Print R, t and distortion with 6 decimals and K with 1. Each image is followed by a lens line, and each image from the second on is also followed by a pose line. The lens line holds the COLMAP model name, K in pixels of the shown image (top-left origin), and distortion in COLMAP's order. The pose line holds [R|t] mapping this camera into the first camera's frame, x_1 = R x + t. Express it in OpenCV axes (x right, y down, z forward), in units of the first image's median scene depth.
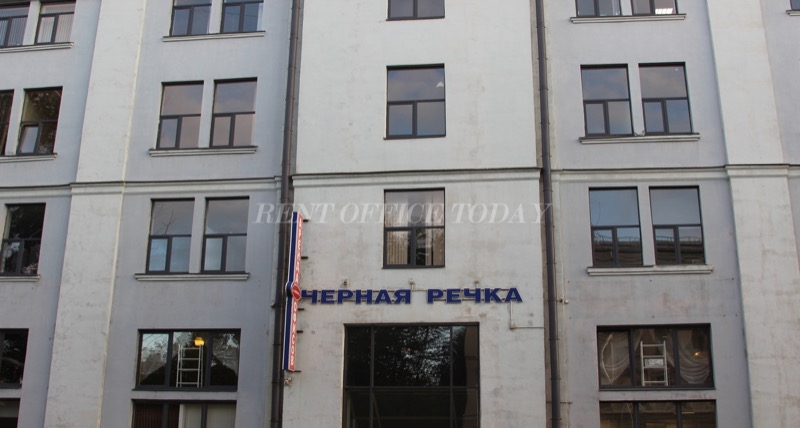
lens RADIAL K [[788.8, 0, 432.5], [0, 788.8, 215.4], [0, 0, 1]] dist [-0.069304, 0.002356]
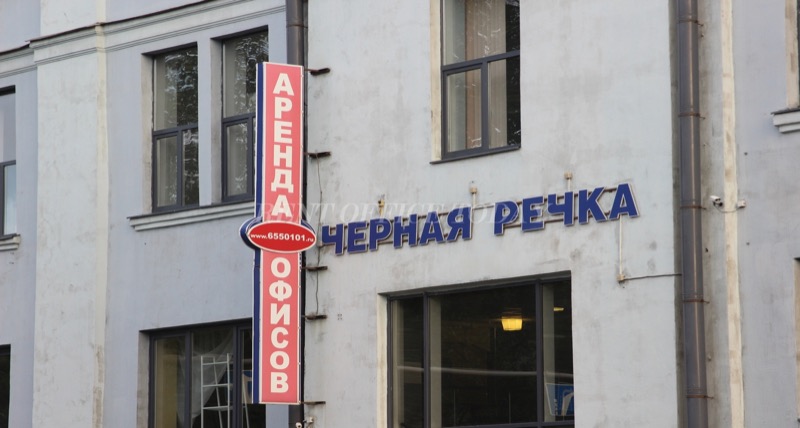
lens RADIAL K [[2514.8, 0, 400.0], [0, 2514.8, 214.0], [0, 0, 1]] dist [0.267196, 1.260134]
pose [[0.761467, -0.097264, -0.640865, 0.835045], [0.190685, 0.978543, 0.078056, -0.018541], [0.619522, -0.181641, 0.763675, -0.092205]]
